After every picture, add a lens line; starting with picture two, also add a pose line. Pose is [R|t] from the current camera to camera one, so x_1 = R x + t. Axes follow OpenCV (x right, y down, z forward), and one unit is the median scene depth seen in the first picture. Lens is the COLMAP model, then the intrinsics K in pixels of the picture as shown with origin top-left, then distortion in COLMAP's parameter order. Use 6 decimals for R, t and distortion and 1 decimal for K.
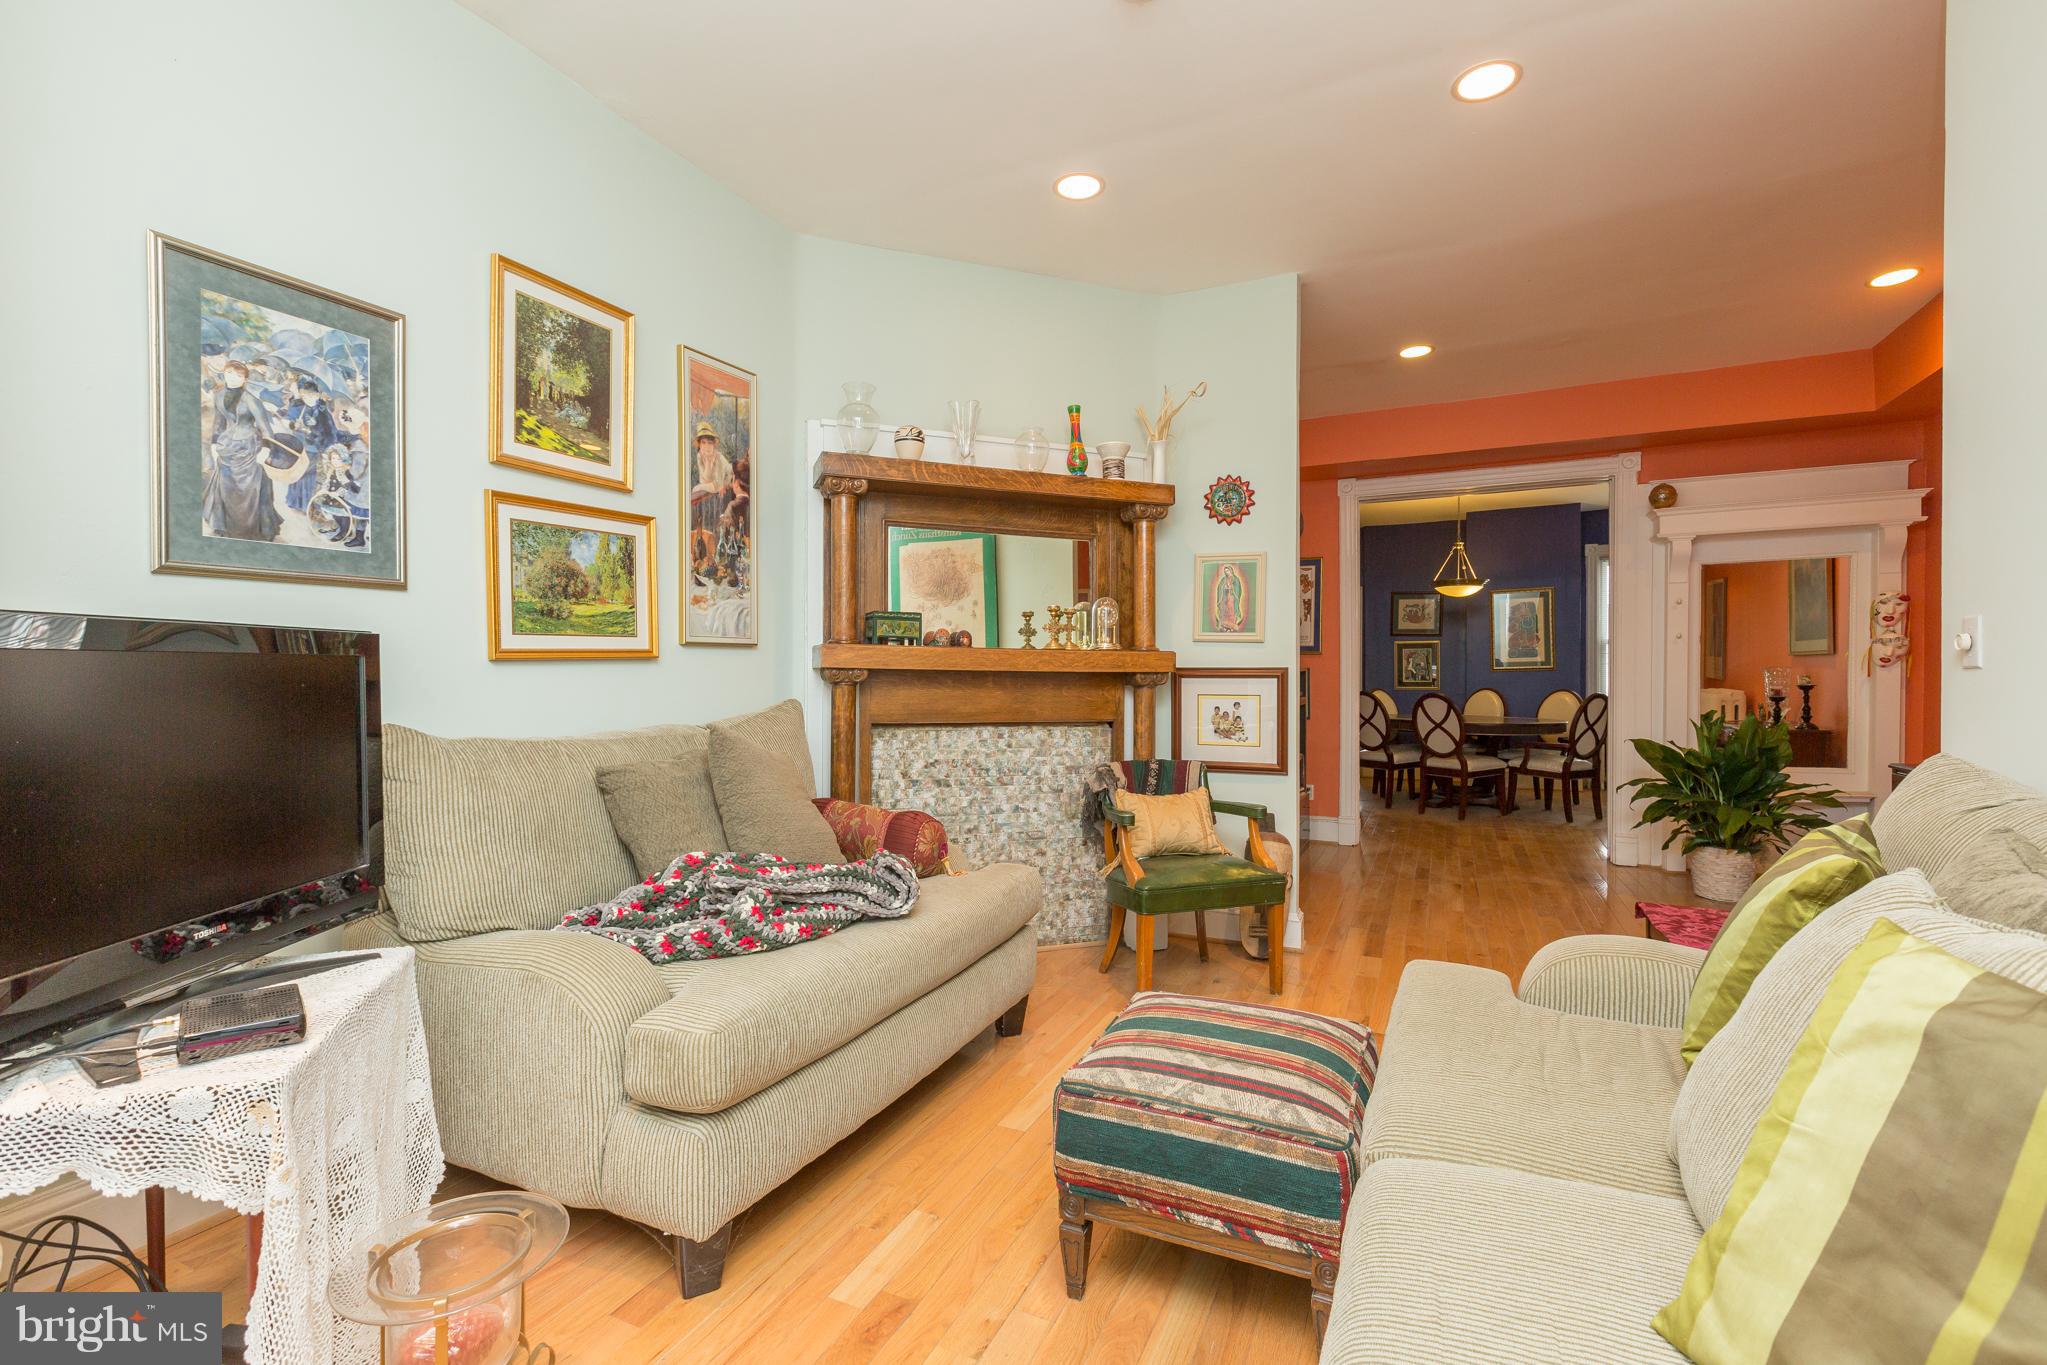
lens RADIAL K [[912.1, 0, 1023.5], [0, 912.1, 682.5], [0, 0, 1]] dist [-0.000091, -0.000004]
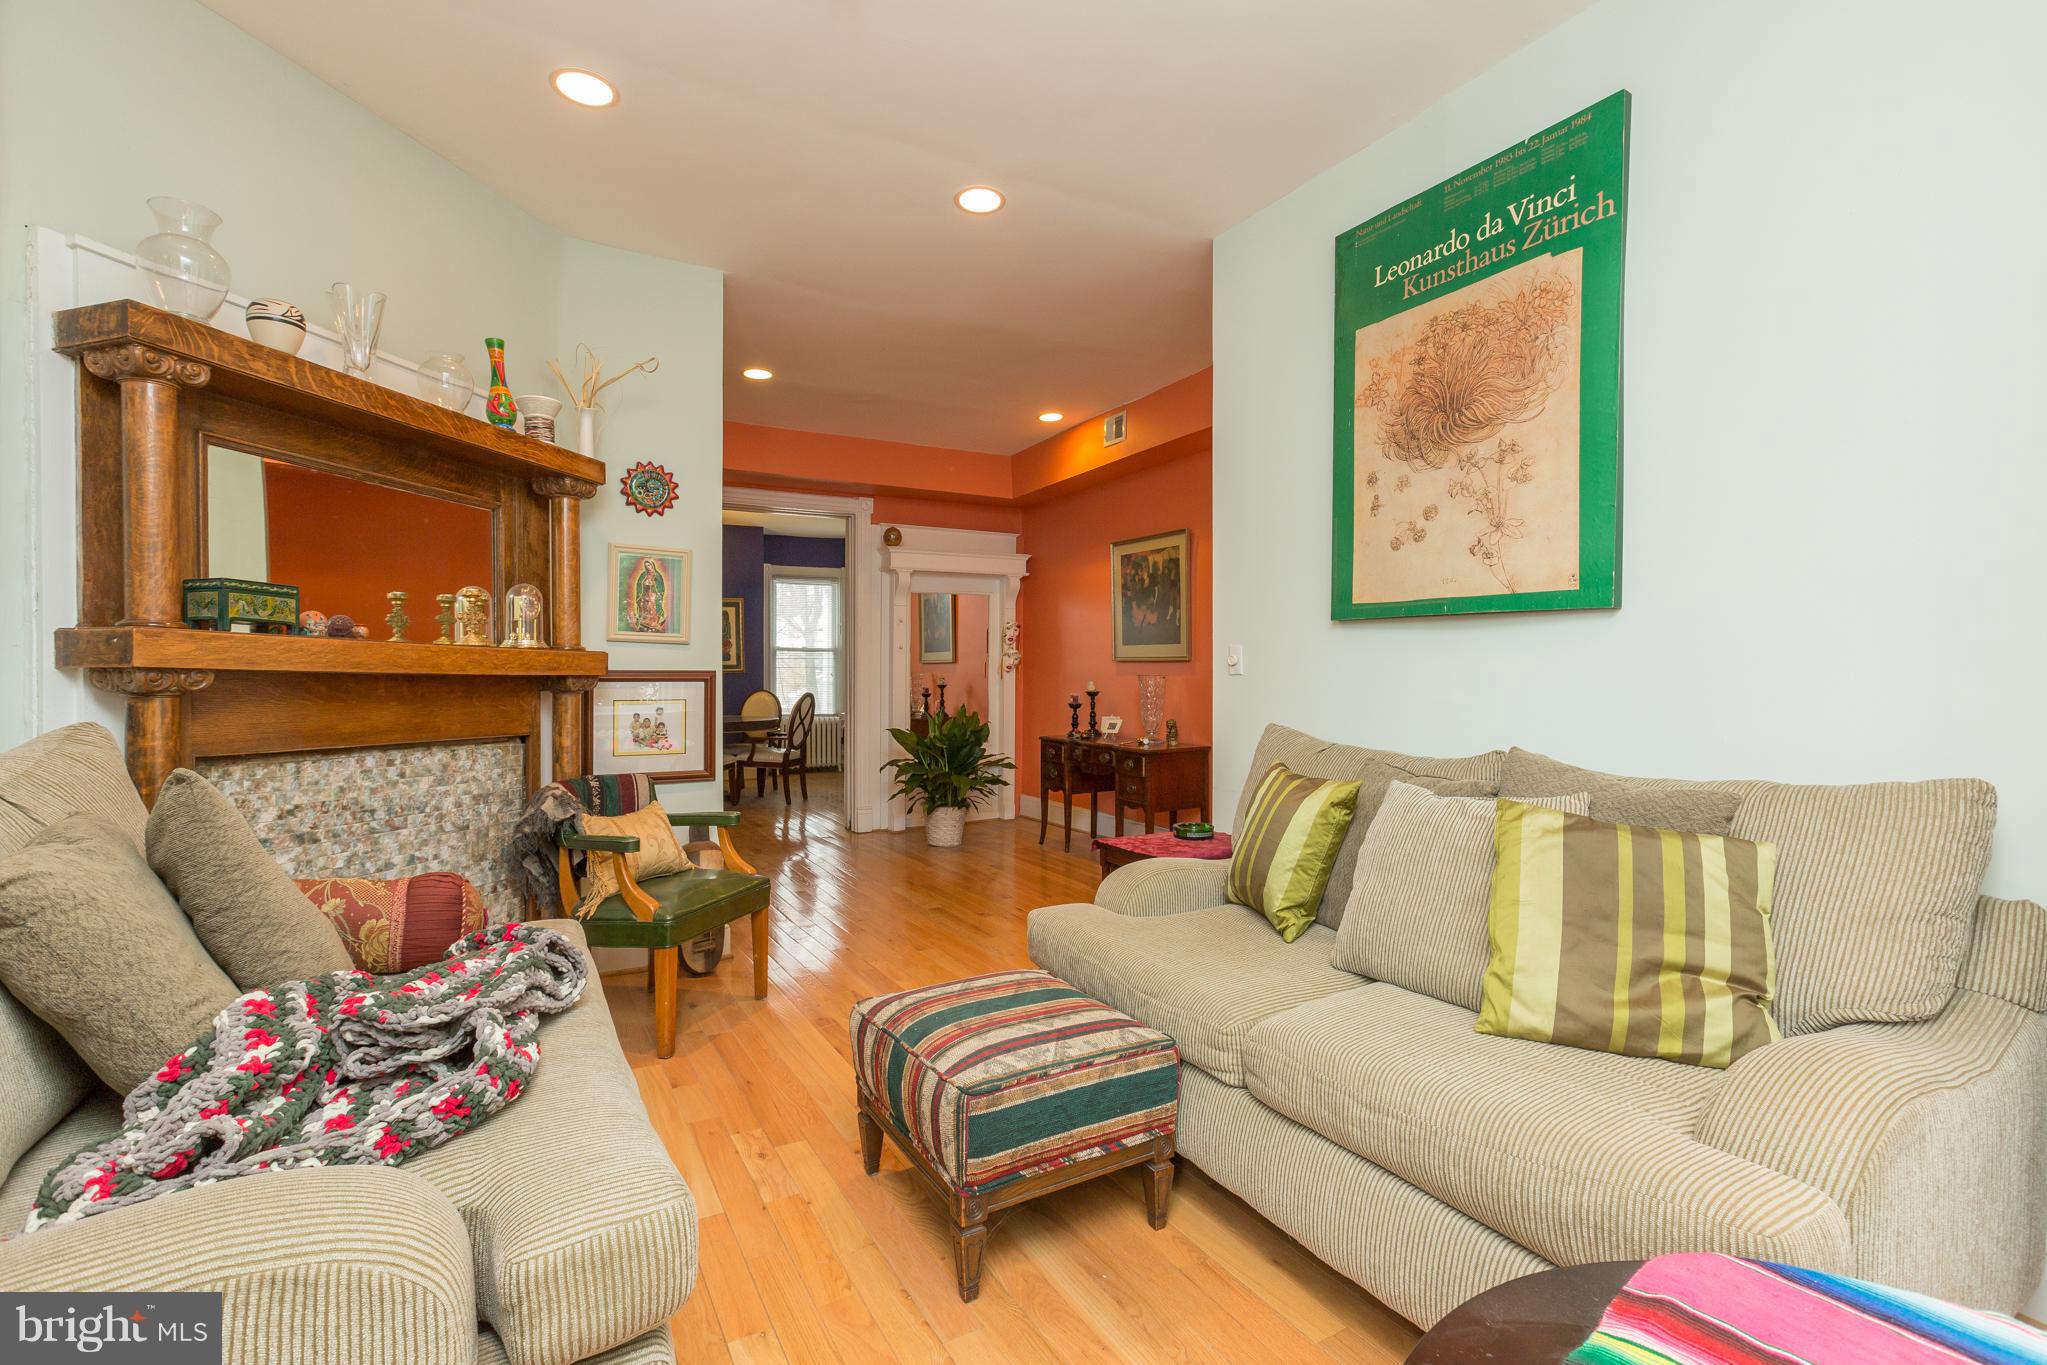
lens RADIAL K [[912.1, 0, 1023.5], [0, 912.1, 682.5], [0, 0, 1]] dist [-0.000091, -0.000004]
pose [[0.573279, -0.005435, 0.819342, -0.341398], [0.006705, 0.999976, 0.001942, -0.003544], [-0.819333, 0.004380, 0.573301, 0.174422]]
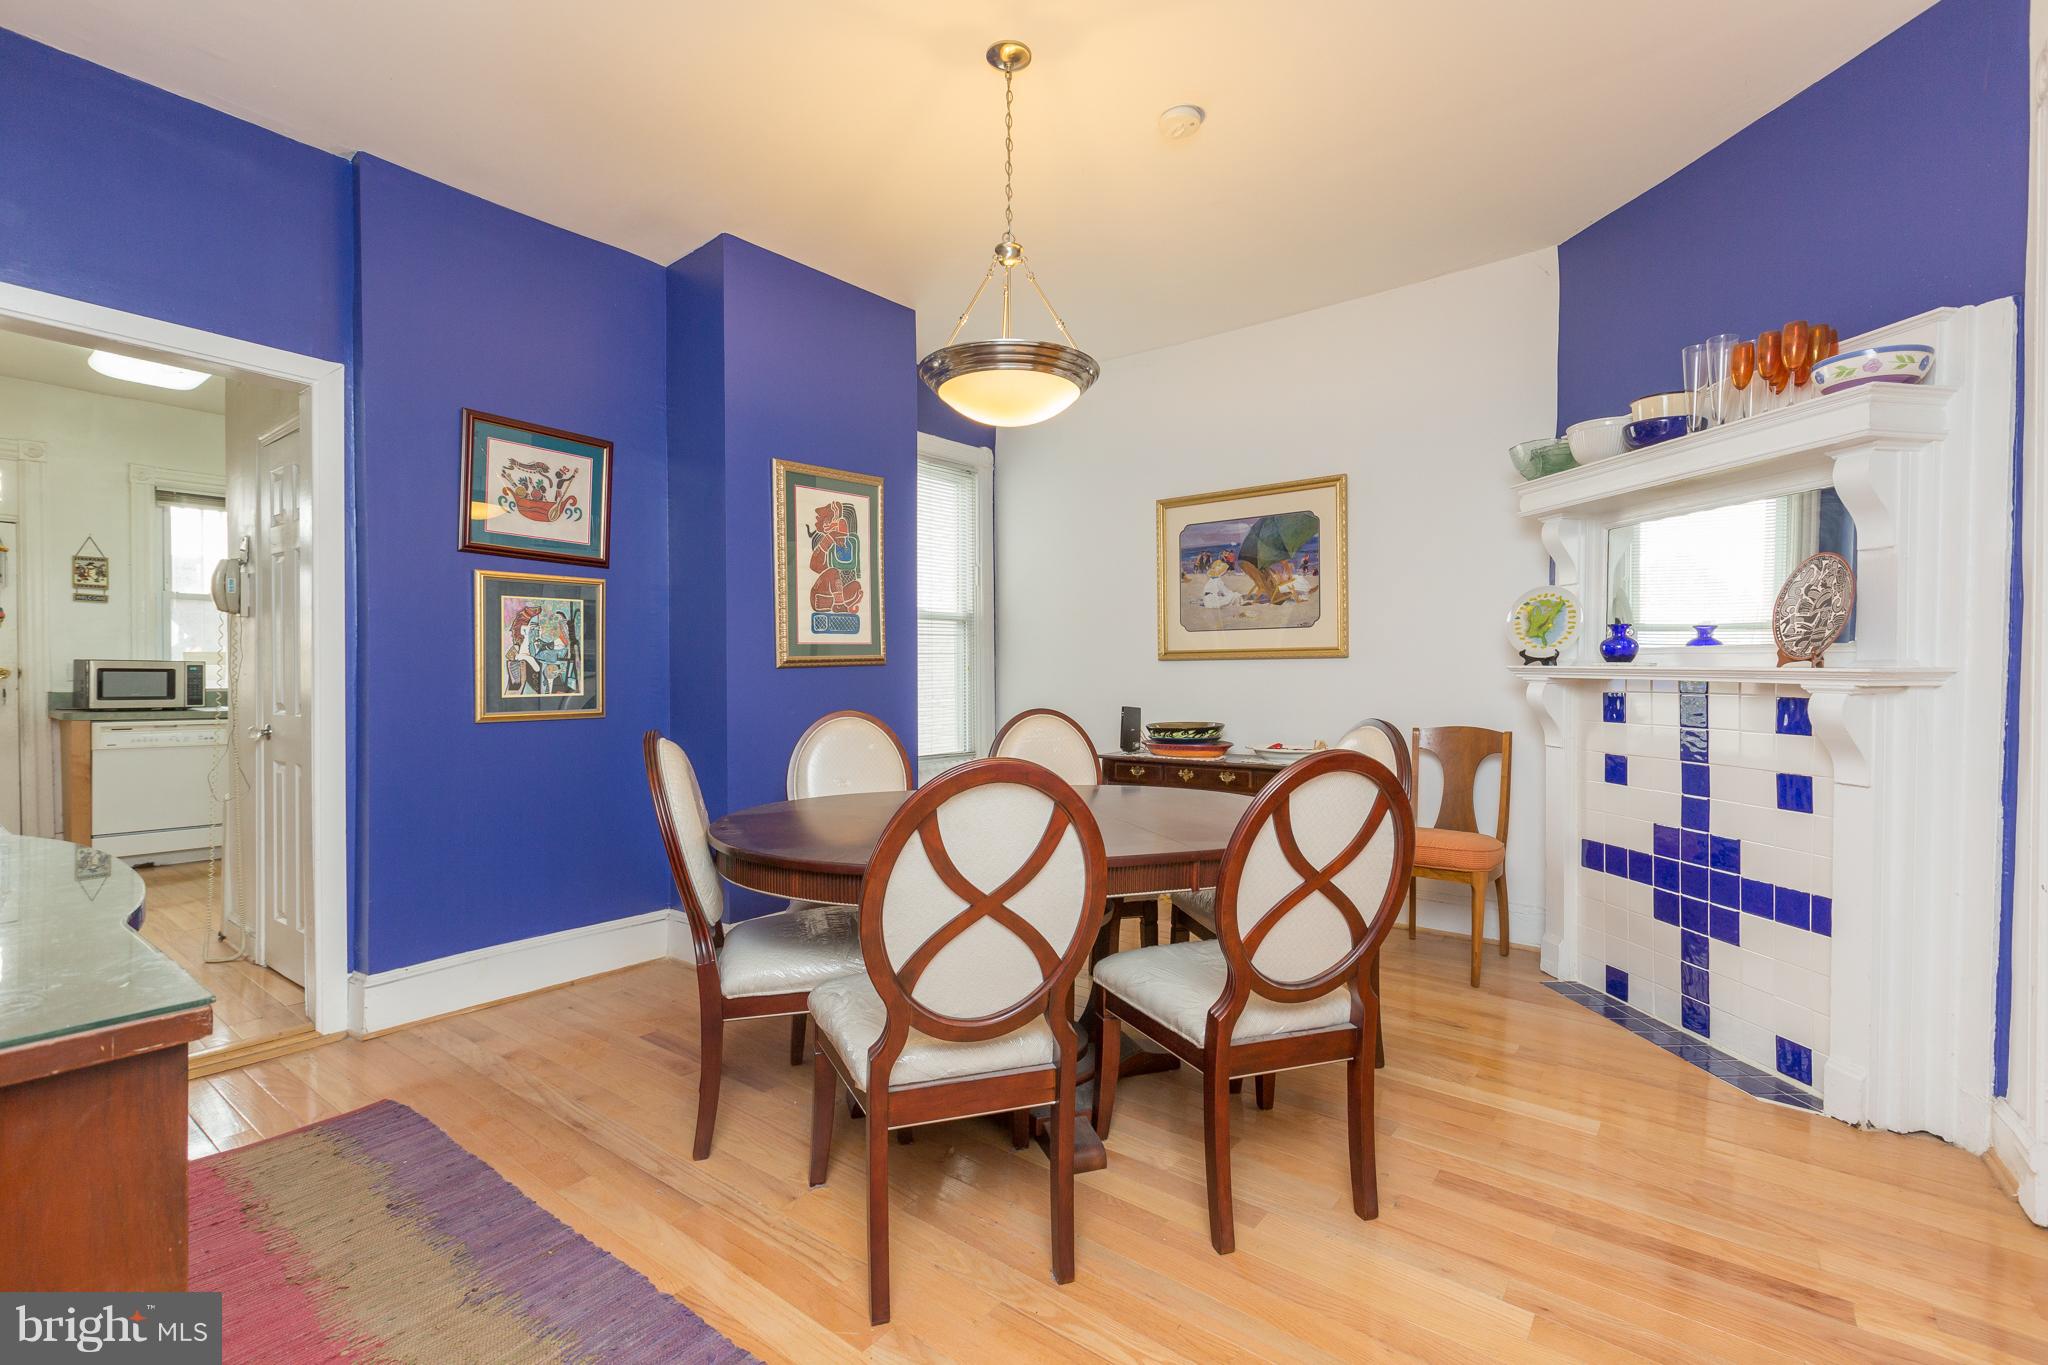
lens RADIAL K [[907.4, 0, 1024.0], [0, 907.4, 682.5], [0, 0, 1]] dist [-0.000909, 0.000262]
pose [[0.219632, -0.011522, 0.975515, 0.387220], [0.010400, 0.999901, 0.009469, -0.019372], [-0.975527, 0.008065, 0.219730, 2.006642]]
